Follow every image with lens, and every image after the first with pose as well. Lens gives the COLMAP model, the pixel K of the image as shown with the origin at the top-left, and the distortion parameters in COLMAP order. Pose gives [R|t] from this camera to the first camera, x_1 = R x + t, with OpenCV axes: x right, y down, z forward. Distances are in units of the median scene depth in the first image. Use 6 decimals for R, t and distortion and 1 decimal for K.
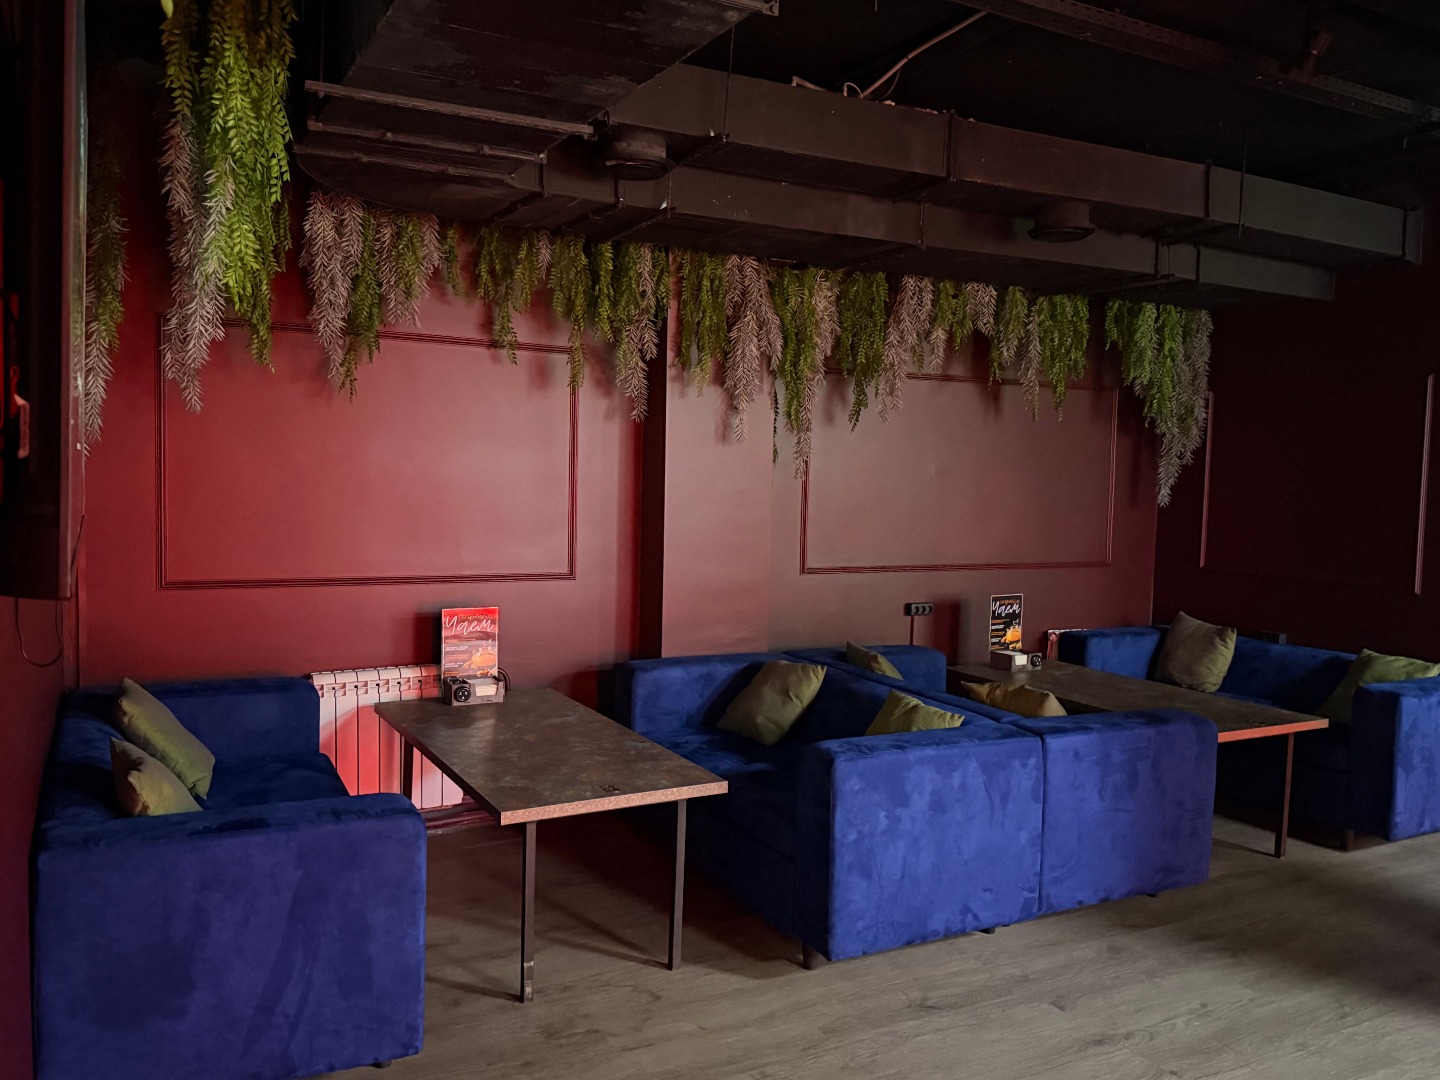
lens RADIAL K [[1128.6, 0, 720.0], [0, 1128.6, 540.0], [0, 0, 1]] dist [0.010358, 0.003490]
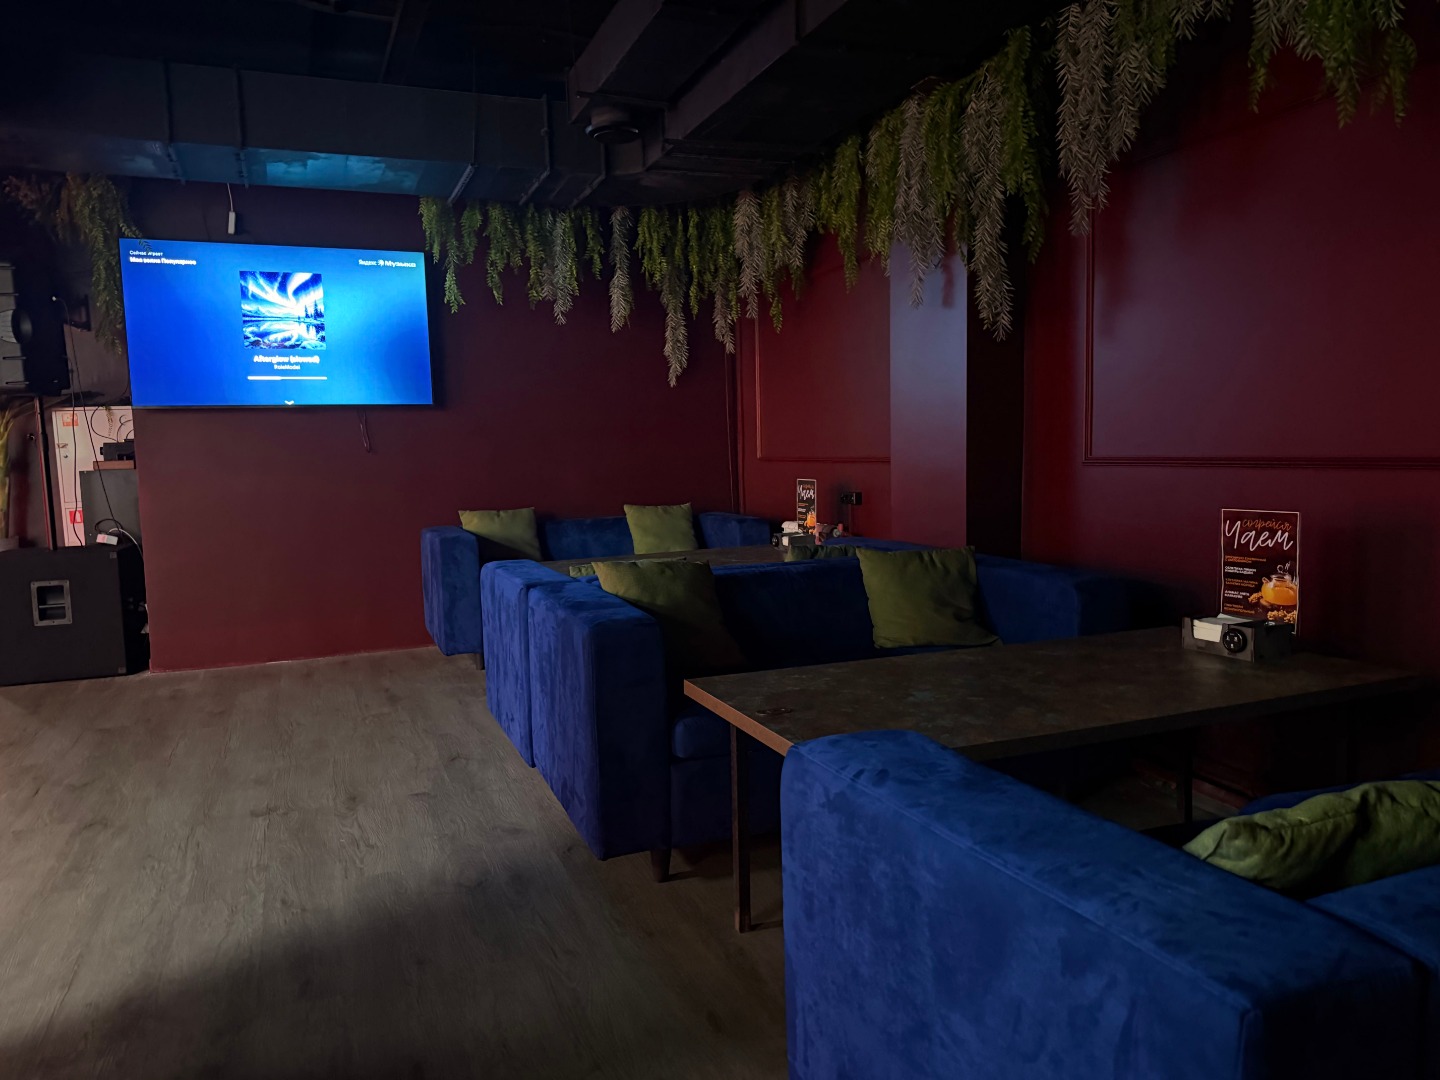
lens RADIAL K [[1006.1, 0, 728.1], [0, 1006.1, 543.8], [0, 0, 1]] dist [0.135007, -0.231471]
pose [[-0.091152, 0.065588, -0.993675, 1.187008], [-0.049304, 0.996308, 0.070284, 0.068845], [0.994616, 0.055398, -0.087582, 1.289879]]
